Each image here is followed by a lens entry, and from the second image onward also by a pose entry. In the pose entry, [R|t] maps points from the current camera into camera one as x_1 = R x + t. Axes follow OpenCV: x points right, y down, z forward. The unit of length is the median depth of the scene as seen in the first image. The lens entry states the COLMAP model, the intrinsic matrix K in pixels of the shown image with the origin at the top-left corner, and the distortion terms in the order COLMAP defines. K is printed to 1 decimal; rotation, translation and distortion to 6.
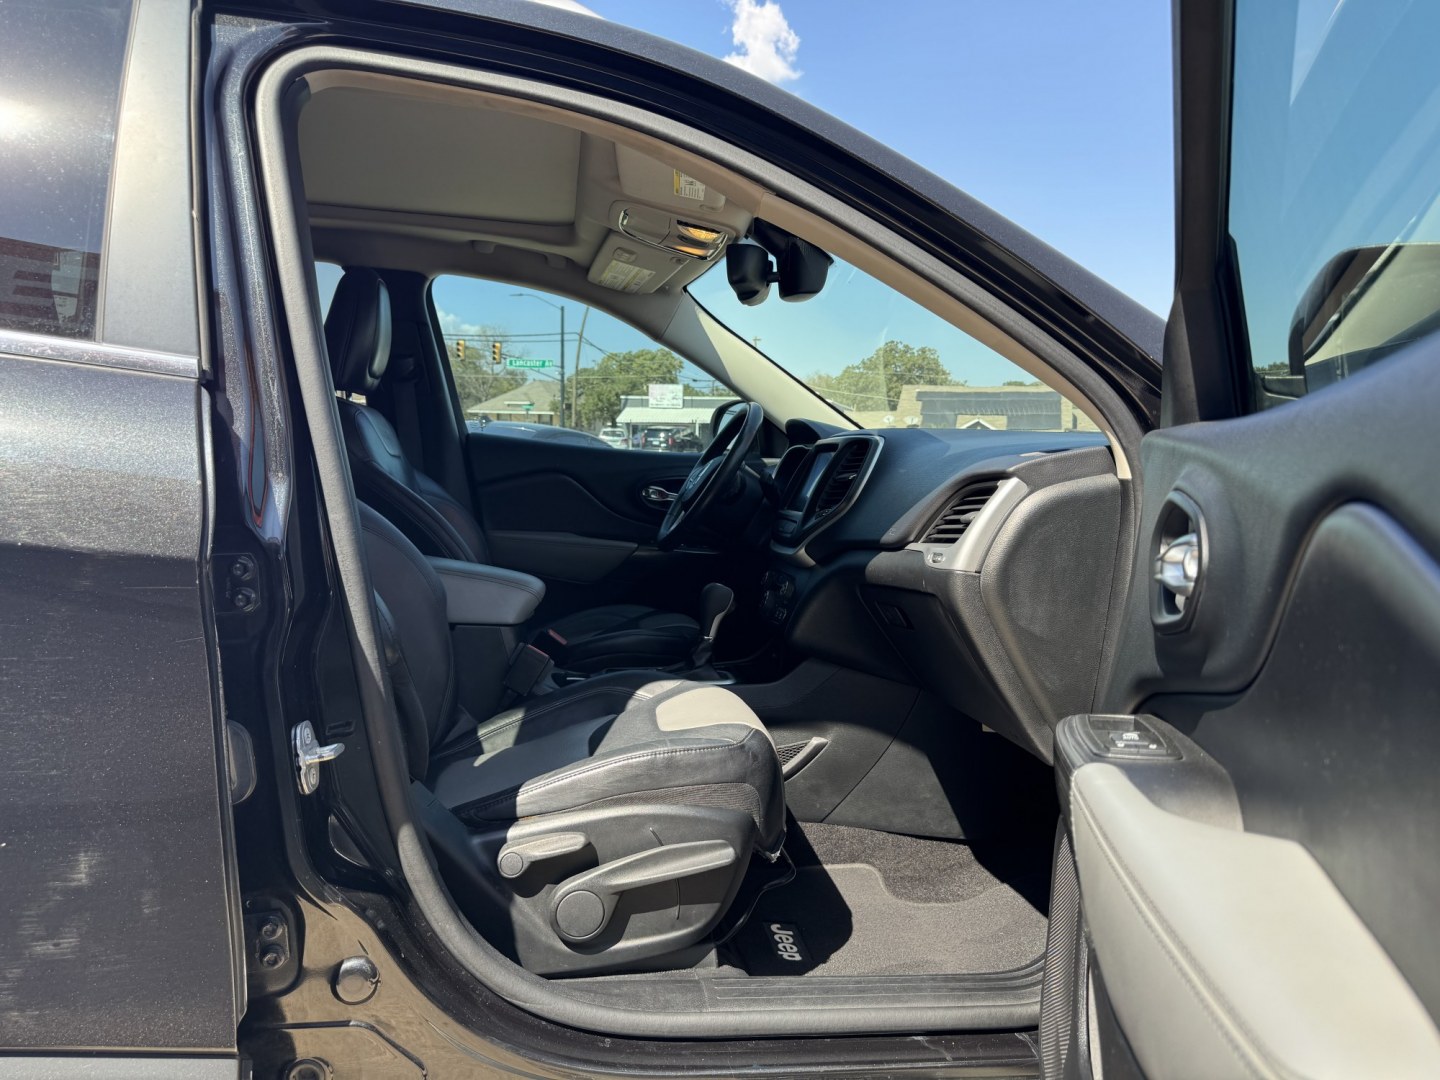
lens RADIAL K [[1031.7, 0, 720.0], [0, 1031.7, 540.0], [0, 0, 1]] dist [0.047590, -0.132377]
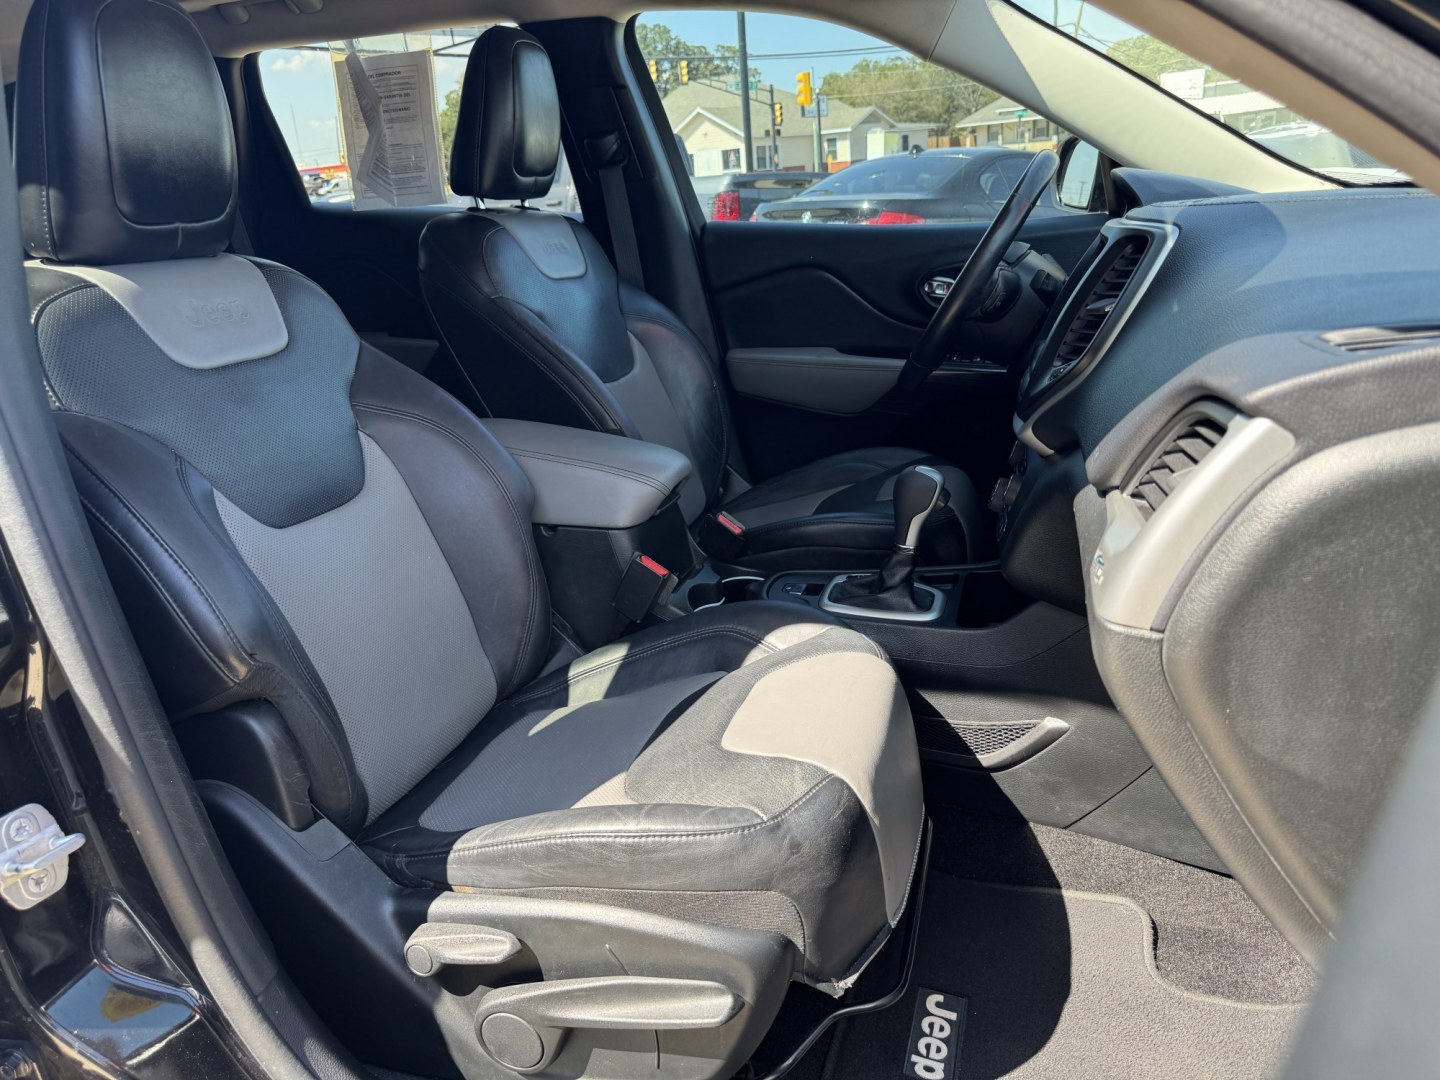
lens RADIAL K [[1031.7, 0, 720.0], [0, 1031.7, 540.0], [0, 0, 1]] dist [0.047590, -0.132377]
pose [[0.892141, 0.058751, -0.447920, 0.204739], [0.058194, 0.968301, 0.242914, -0.090517], [0.447993, -0.242780, 0.860442, 0.403880]]
